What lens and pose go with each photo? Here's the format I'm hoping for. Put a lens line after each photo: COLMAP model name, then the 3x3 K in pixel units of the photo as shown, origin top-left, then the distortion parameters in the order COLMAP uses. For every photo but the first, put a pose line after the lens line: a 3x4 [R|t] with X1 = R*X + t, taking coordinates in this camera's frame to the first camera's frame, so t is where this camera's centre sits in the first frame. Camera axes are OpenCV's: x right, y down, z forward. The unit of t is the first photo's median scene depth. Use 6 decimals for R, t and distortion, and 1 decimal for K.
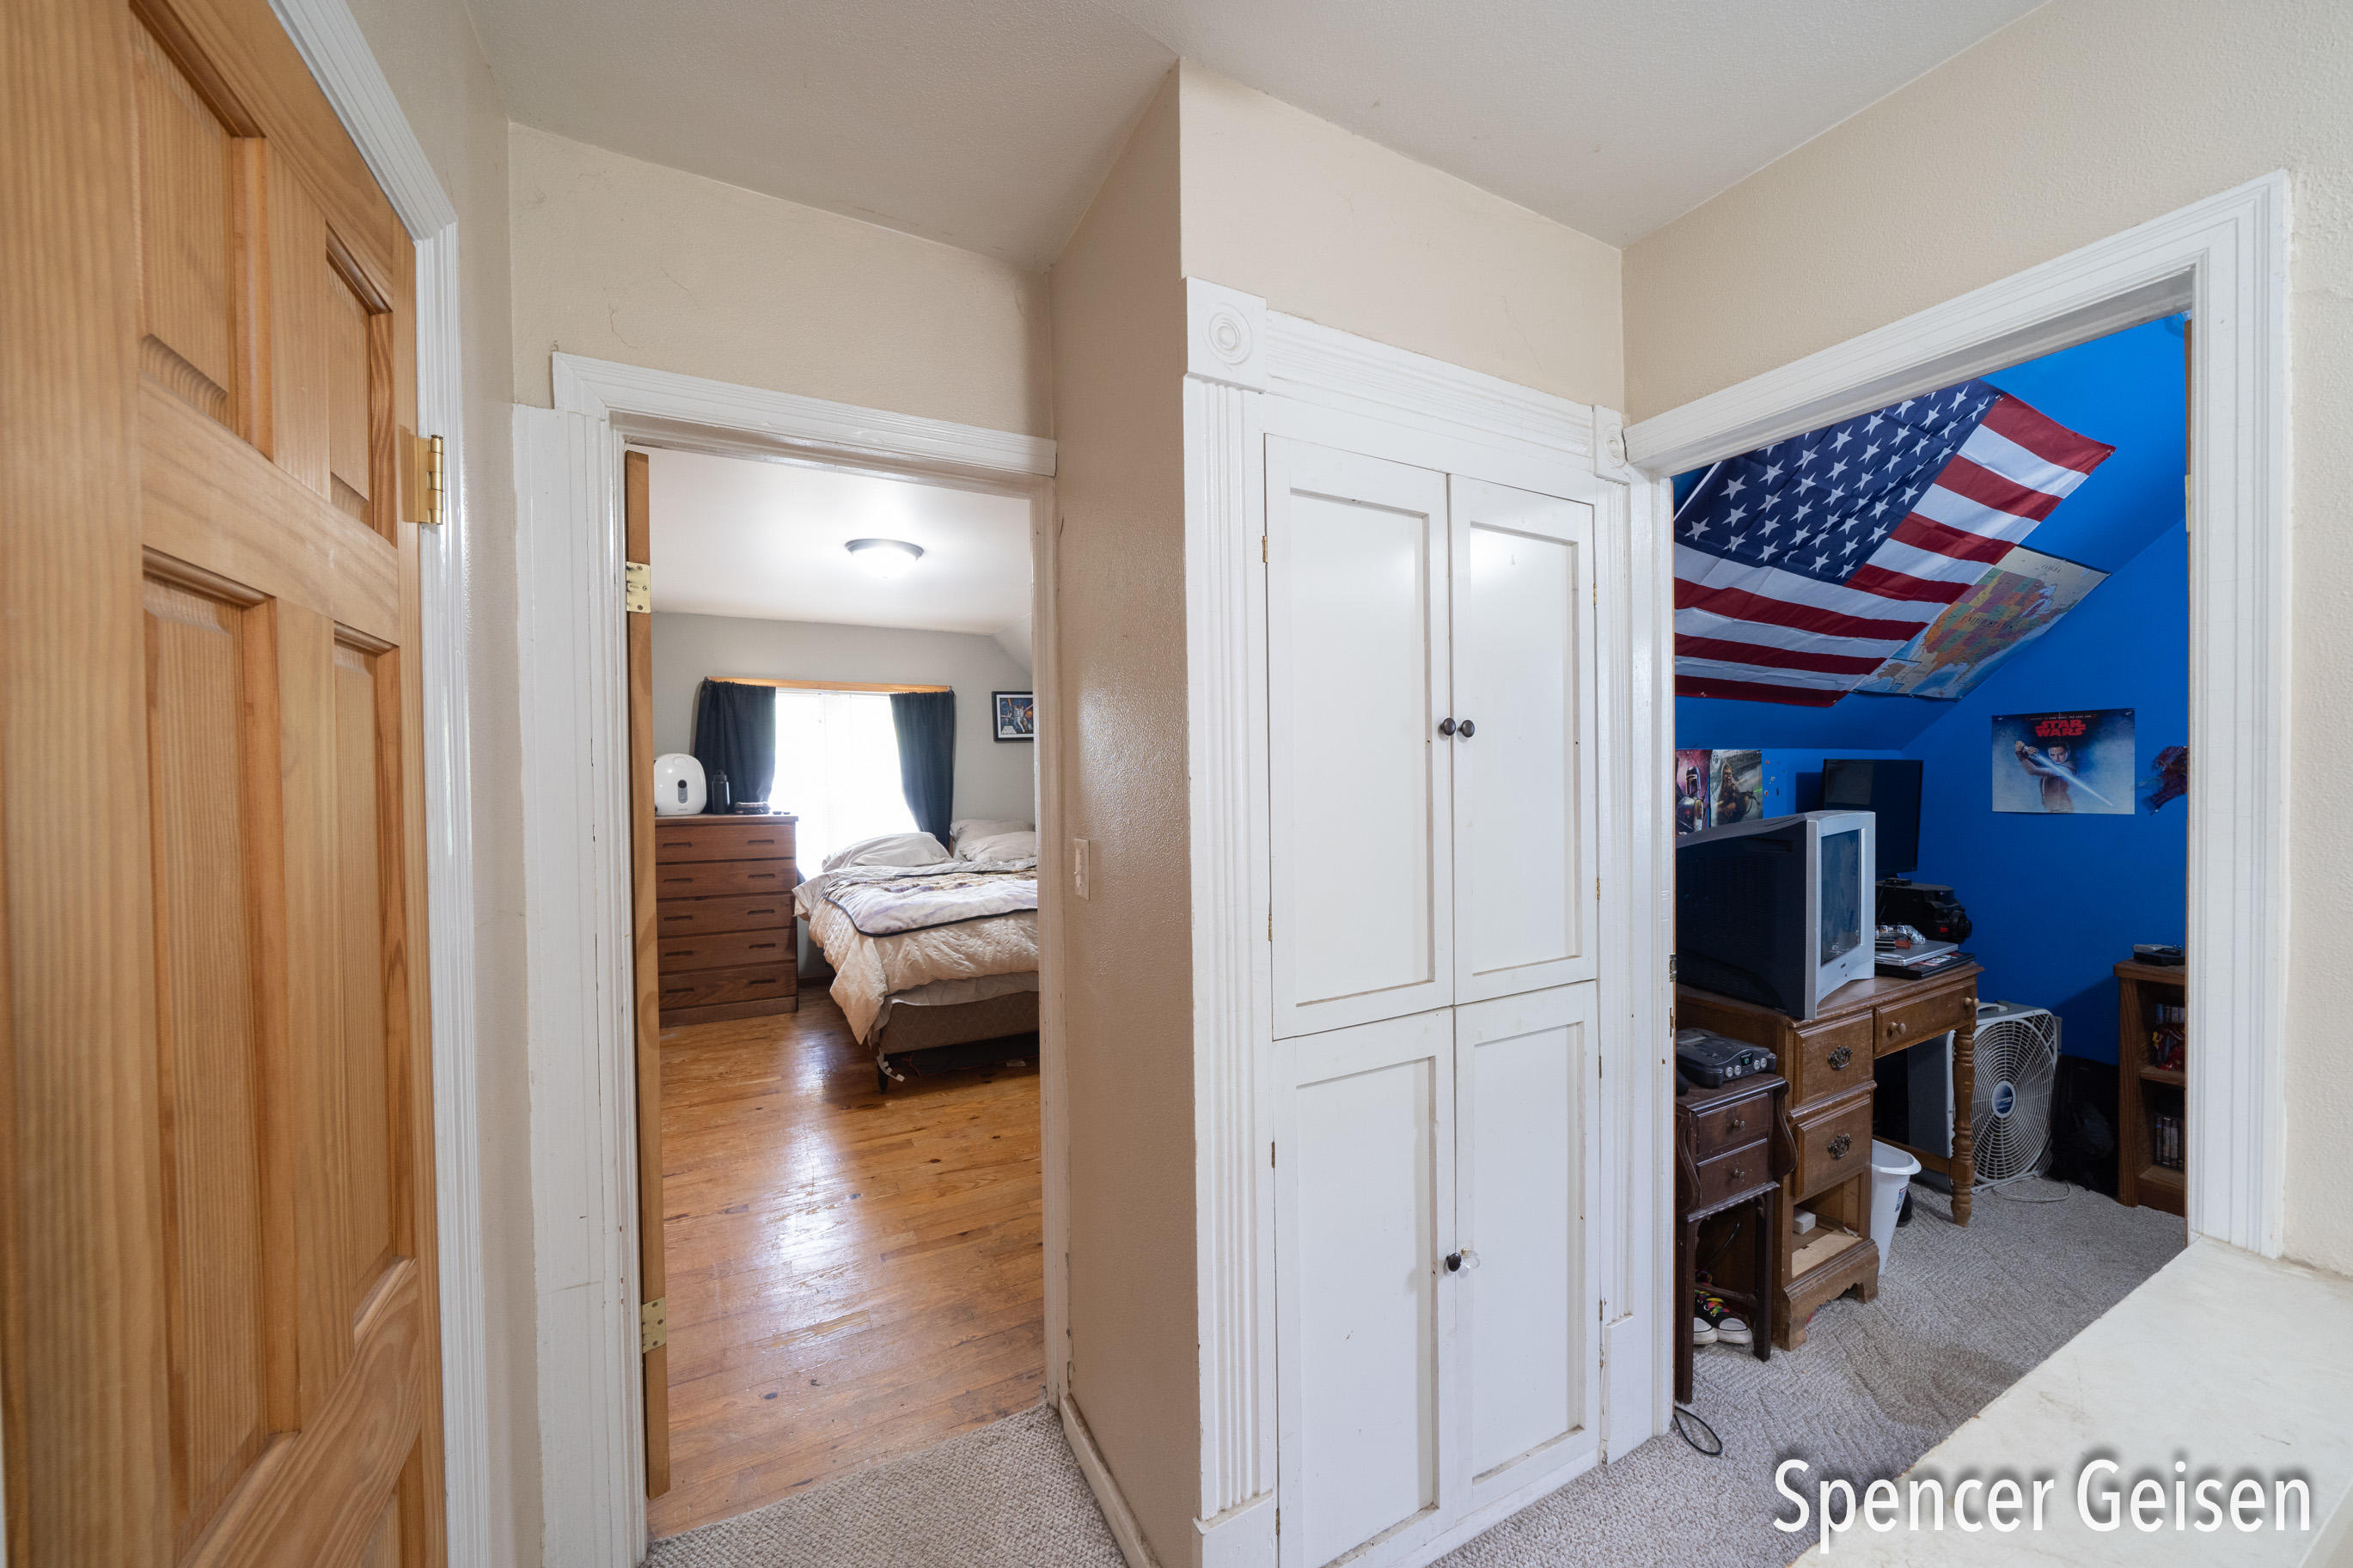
lens RADIAL K [[845.6, 0, 1182.2], [0, 845.6, 786.3], [0, 0, 1]] dist [-0.000043, -0.000088]
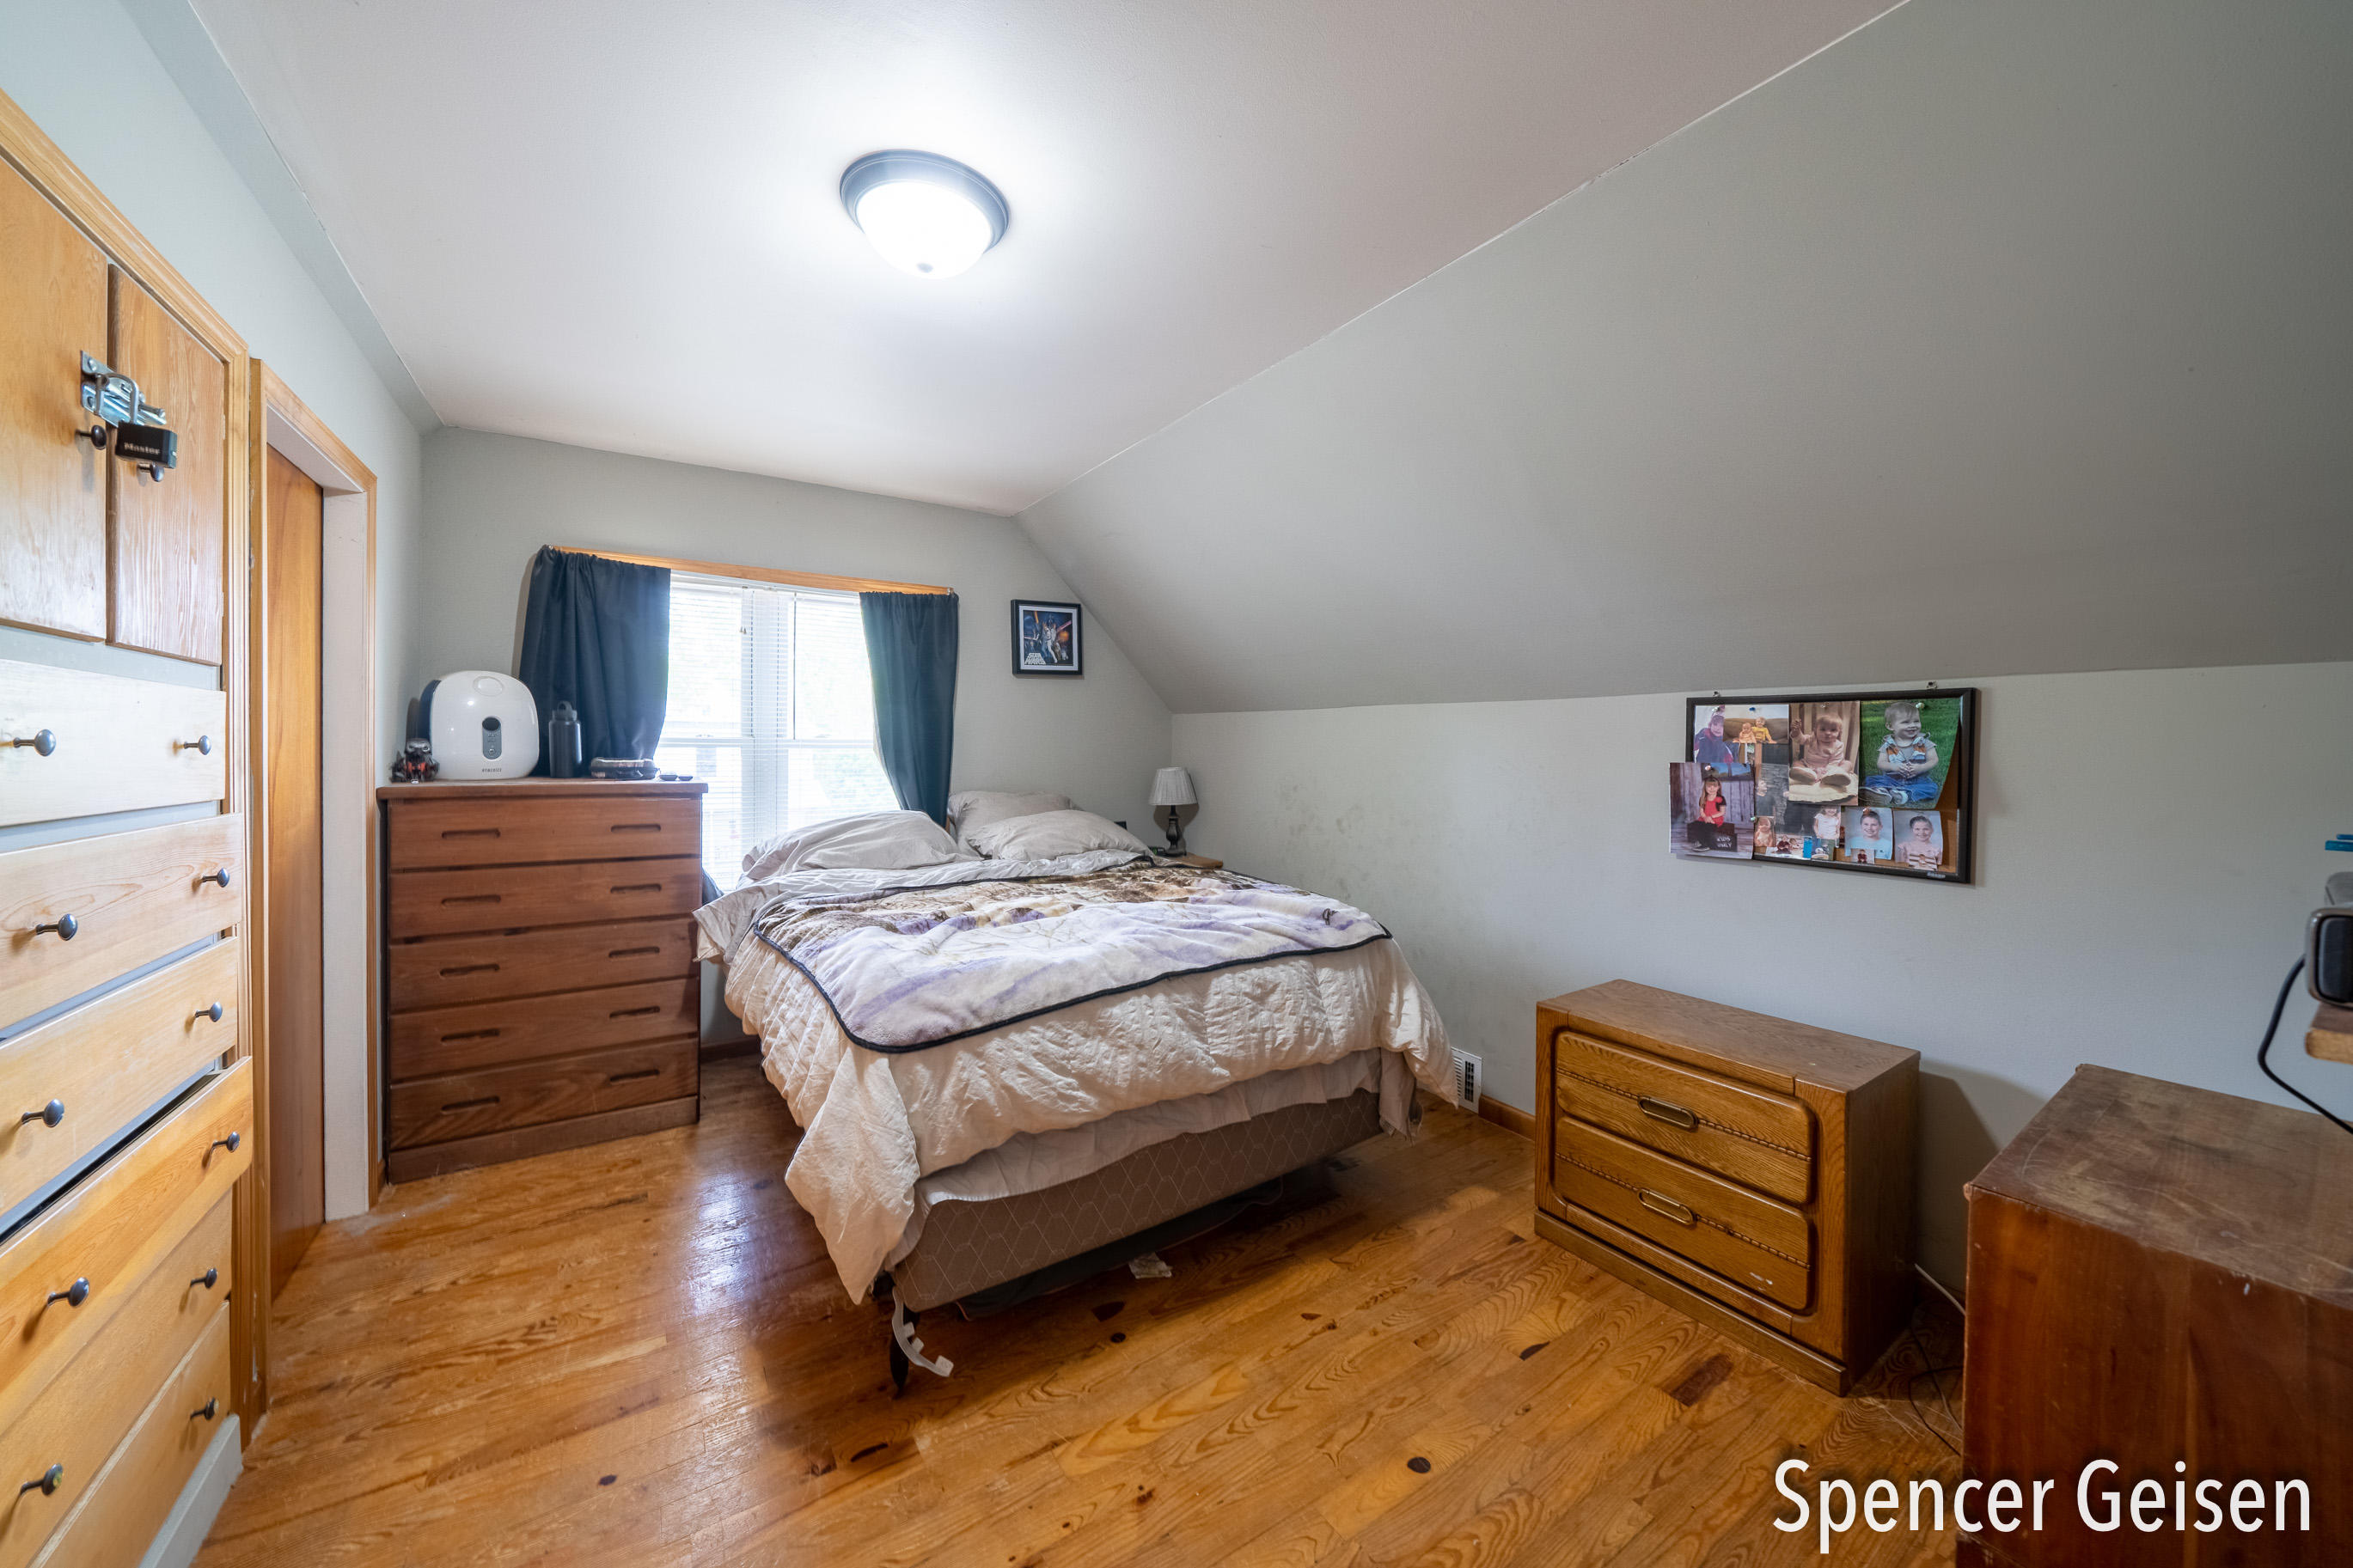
lens RADIAL K [[819.1, 0, 1173.9], [0, 819.1, 751.0], [0, 0, 1]] dist [-0.000679, -0.000070]
pose [[0.994325, 0.015083, 0.105310, -0.205086], [-0.014081, 0.999848, -0.010249, 0.015100], [-0.105449, 0.008708, 0.994387, 0.429023]]
